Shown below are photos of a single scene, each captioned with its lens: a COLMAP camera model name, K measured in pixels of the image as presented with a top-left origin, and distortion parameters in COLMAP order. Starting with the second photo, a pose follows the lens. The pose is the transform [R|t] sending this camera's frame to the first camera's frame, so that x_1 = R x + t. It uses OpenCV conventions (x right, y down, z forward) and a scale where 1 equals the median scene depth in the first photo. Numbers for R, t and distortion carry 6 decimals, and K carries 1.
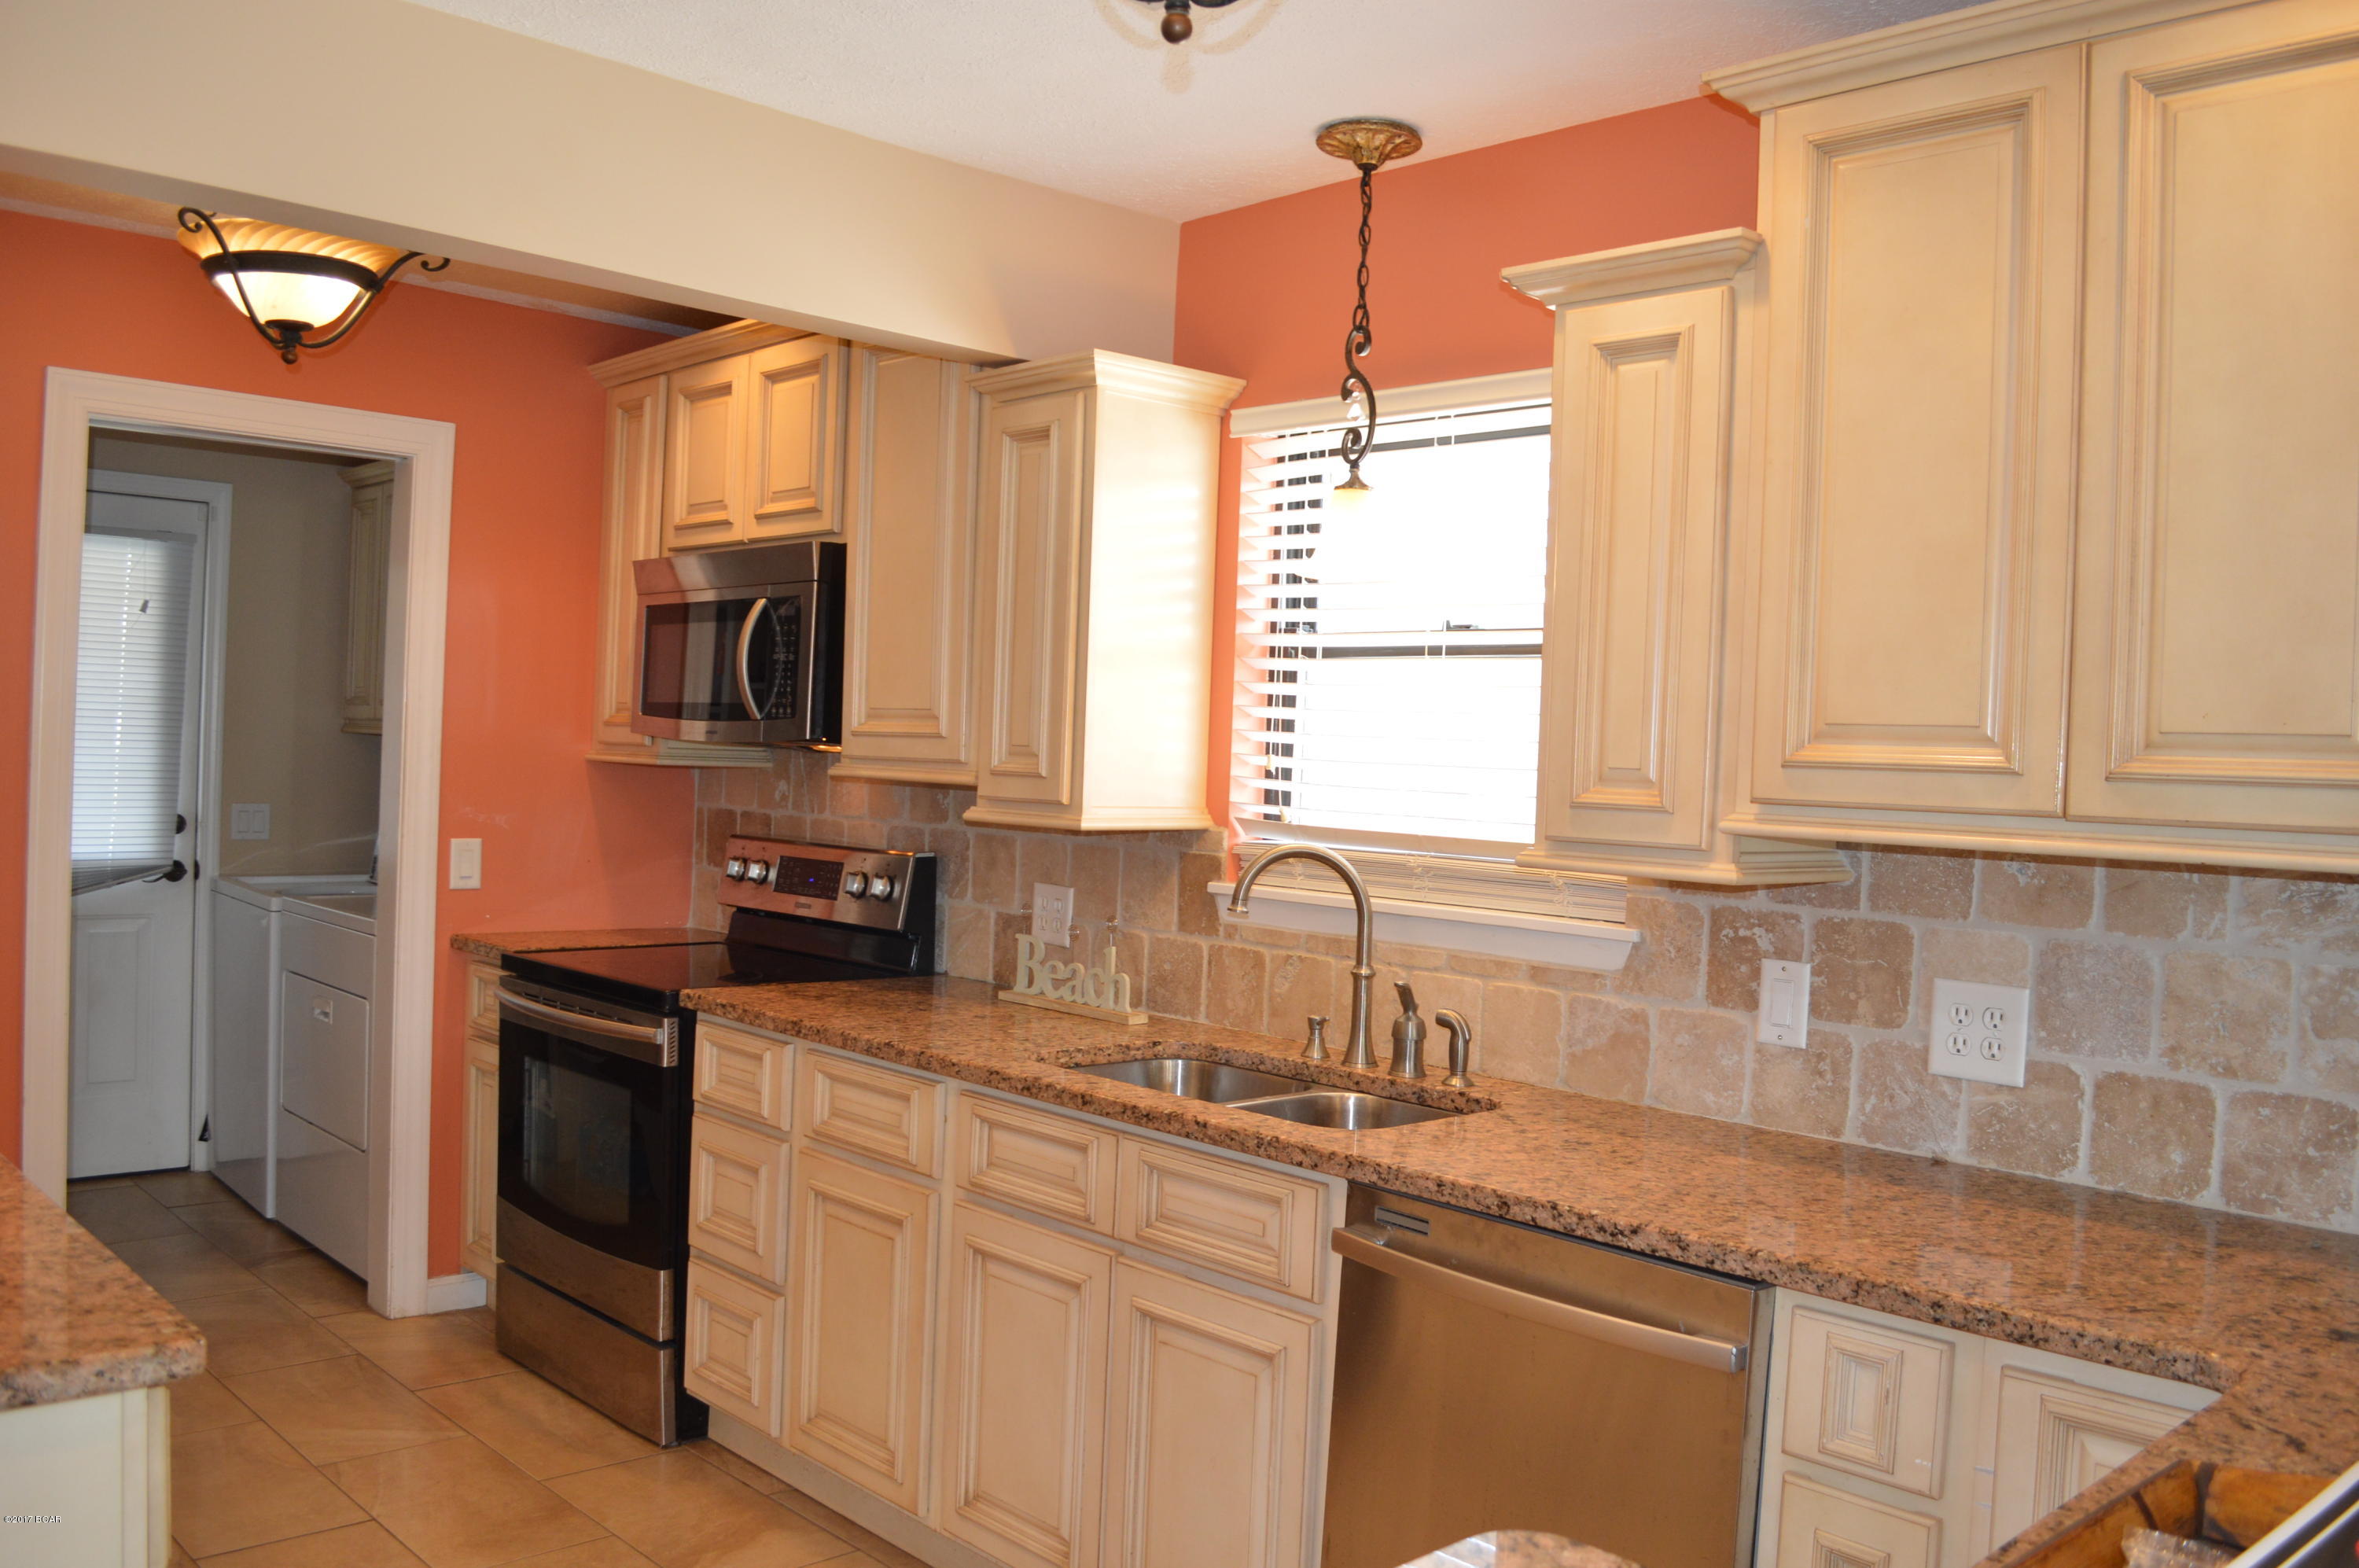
lens RADIAL K [[1884.7, 0, 1192.1], [0, 1884.7, 808.3], [0, 0, 1]] dist [-0.077764, 0.001796]
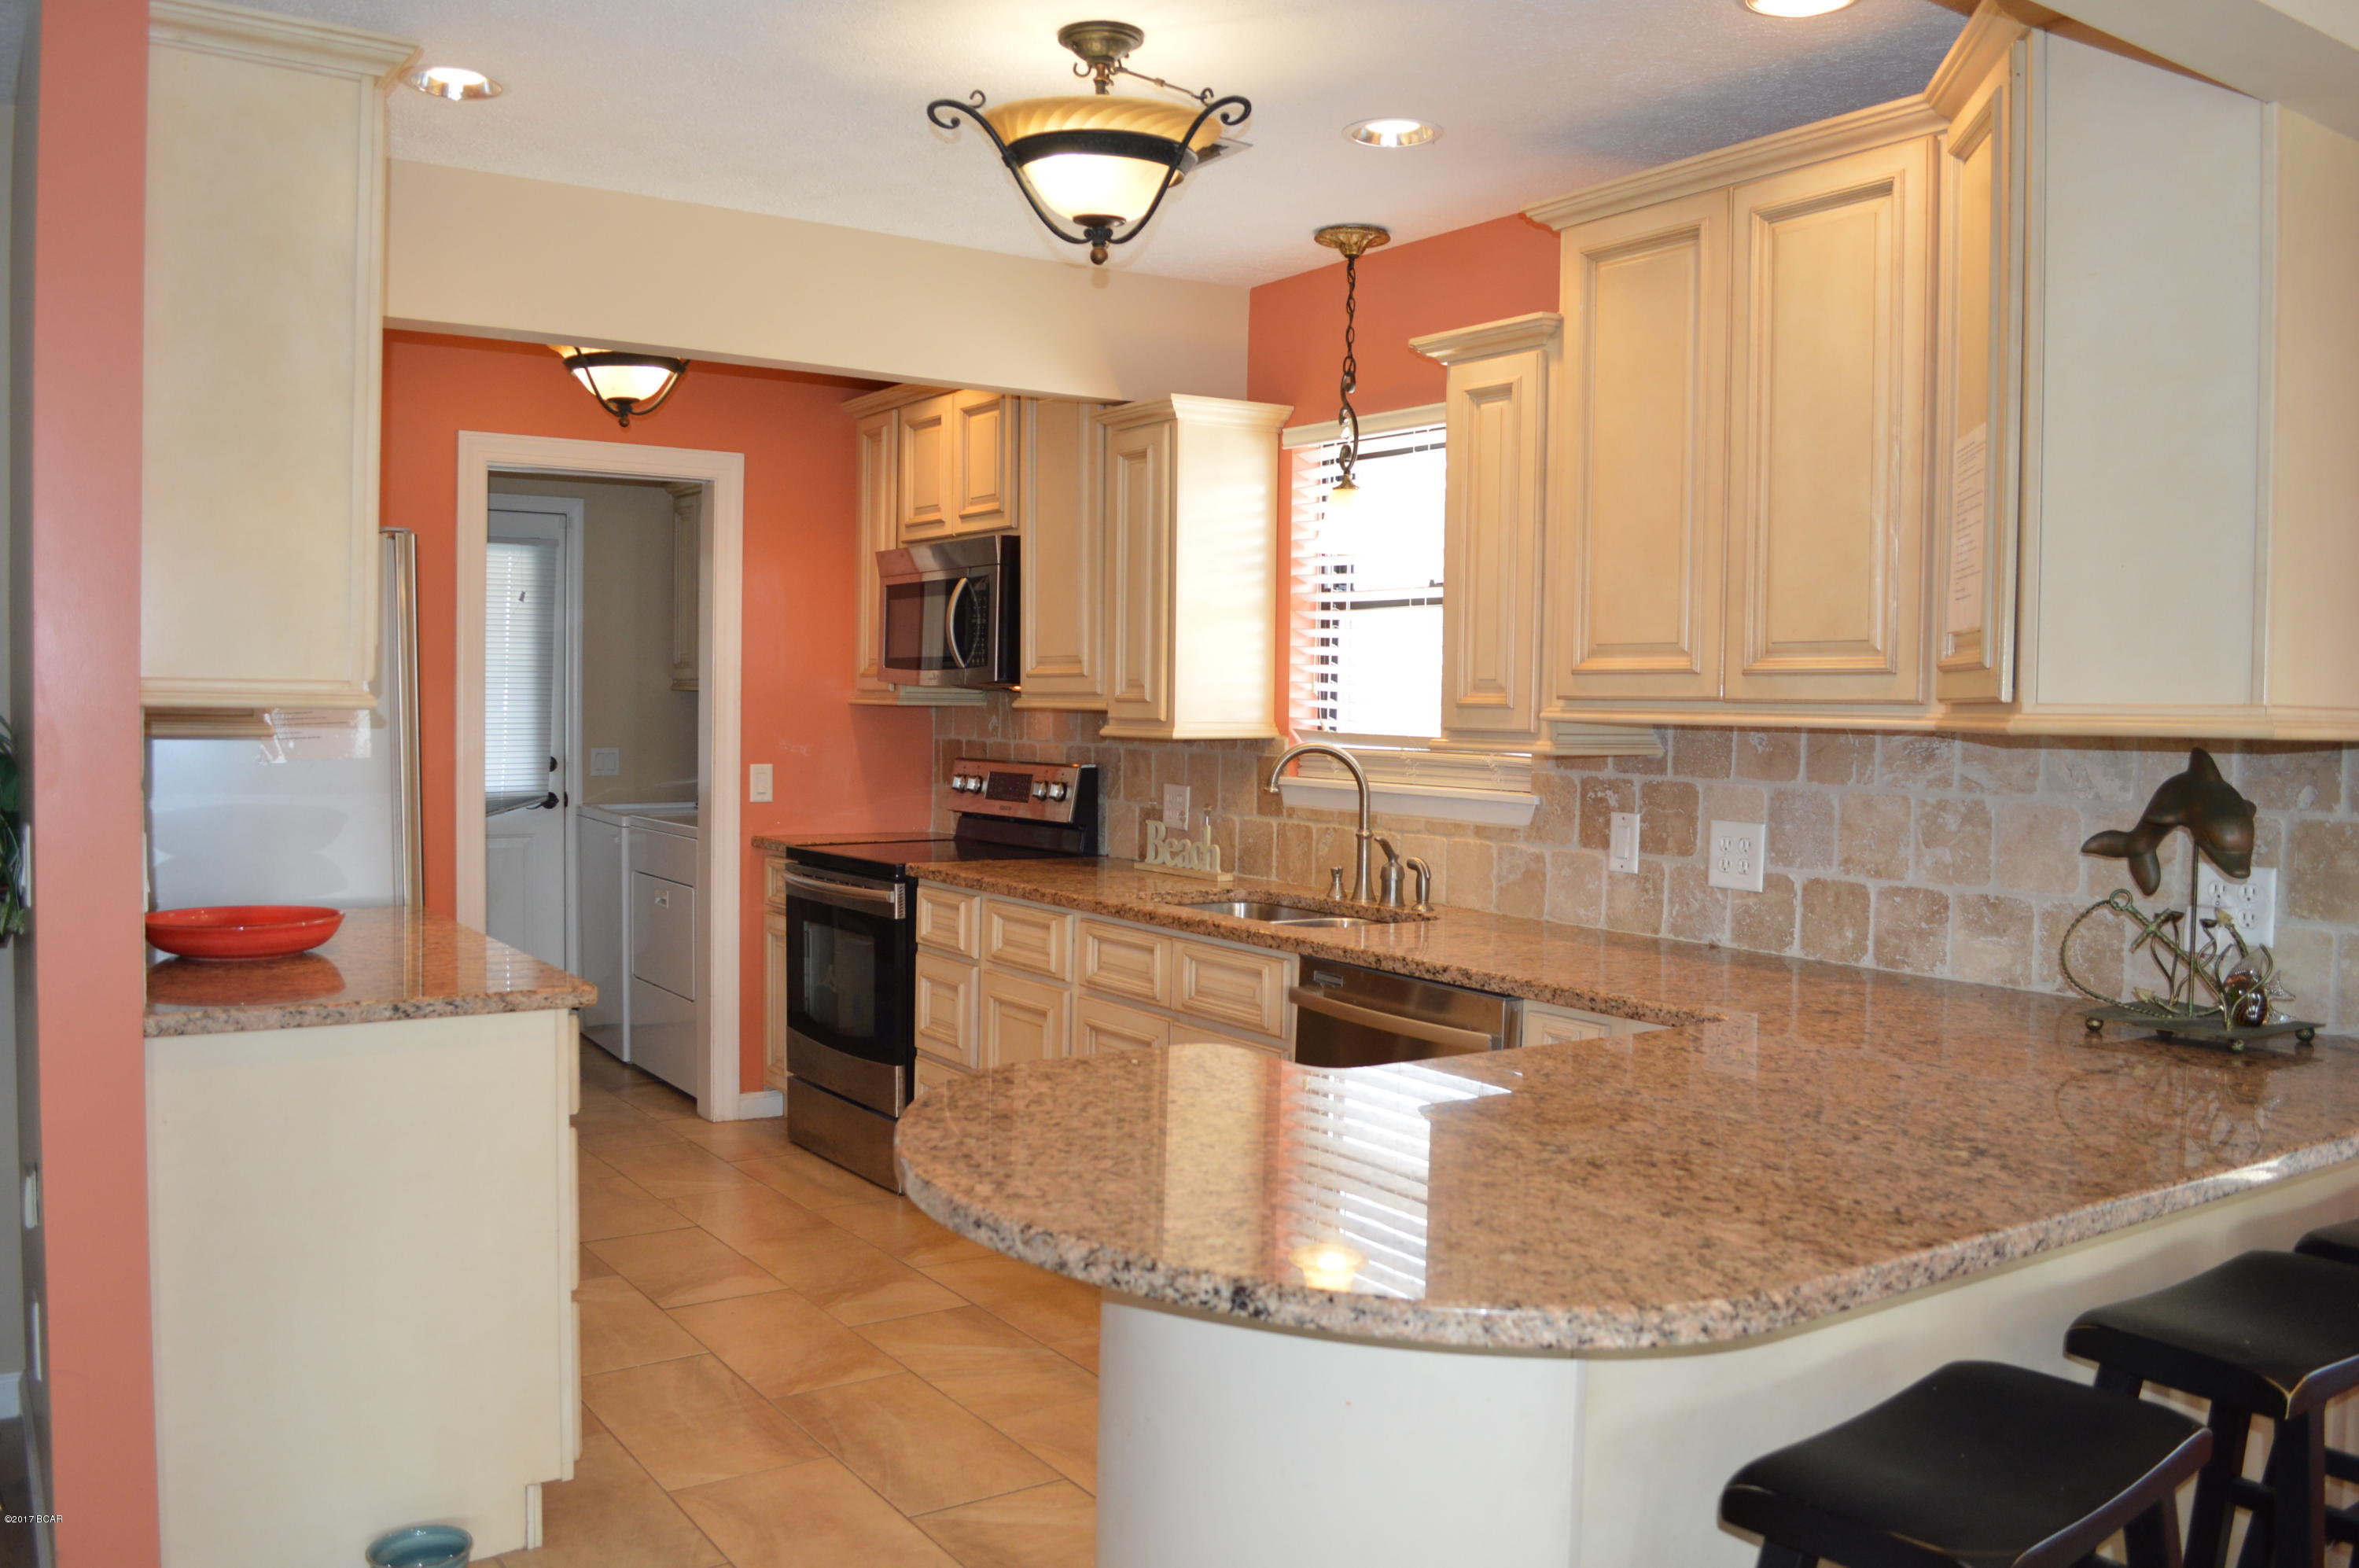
lens RADIAL K [[1884.7, 0, 1191.0], [0, 1884.7, 819.0], [0, 0, 1]] dist [-0.077764, 0.001796]
pose [[0.986307, -0.014629, -0.164268, 0.187936], [0.019557, 0.999405, 0.028425, 0.032571], [0.163754, -0.031249, 0.986006, -0.387733]]
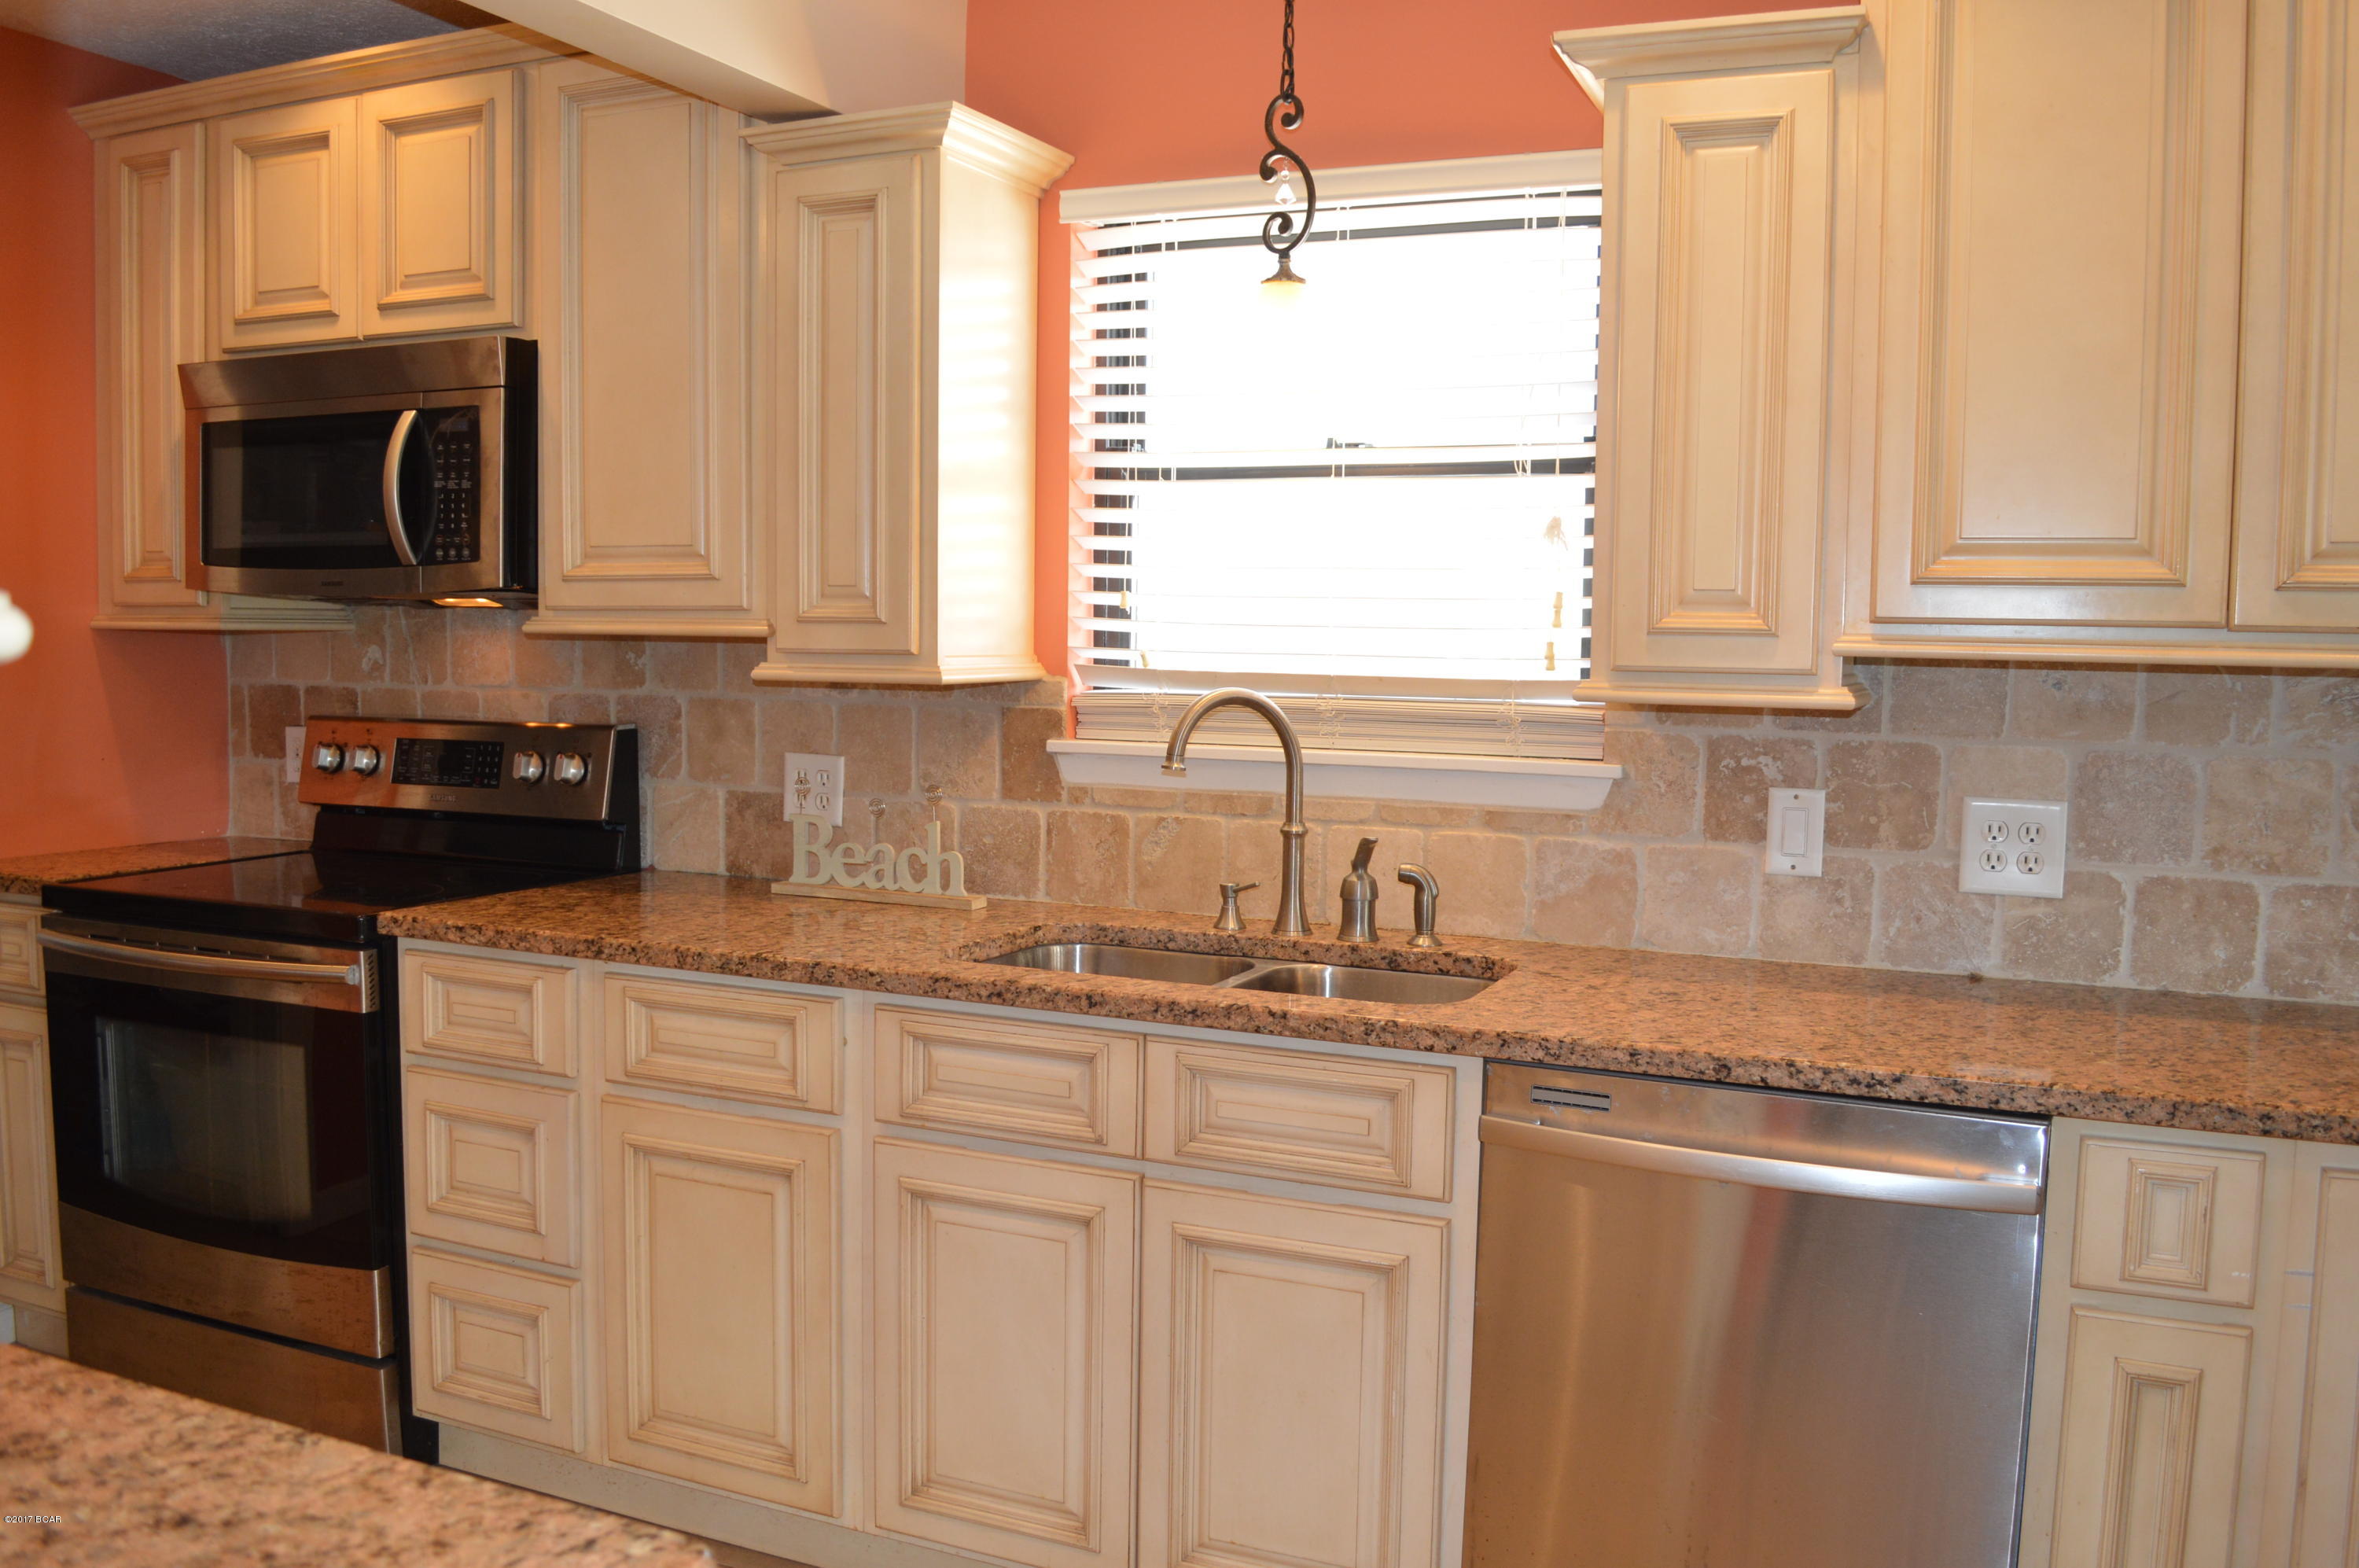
lens RADIAL K [[1884.7, 0, 1198.6], [0, 1884.7, 806.1], [0, 0, 1]] dist [-0.077764, 0.001796]
pose [[0.923193, -0.060435, 0.379556, -0.282653], [0.032282, 0.996263, 0.080113, 0.002237], [-0.382979, -0.061707, 0.921694, 0.184123]]
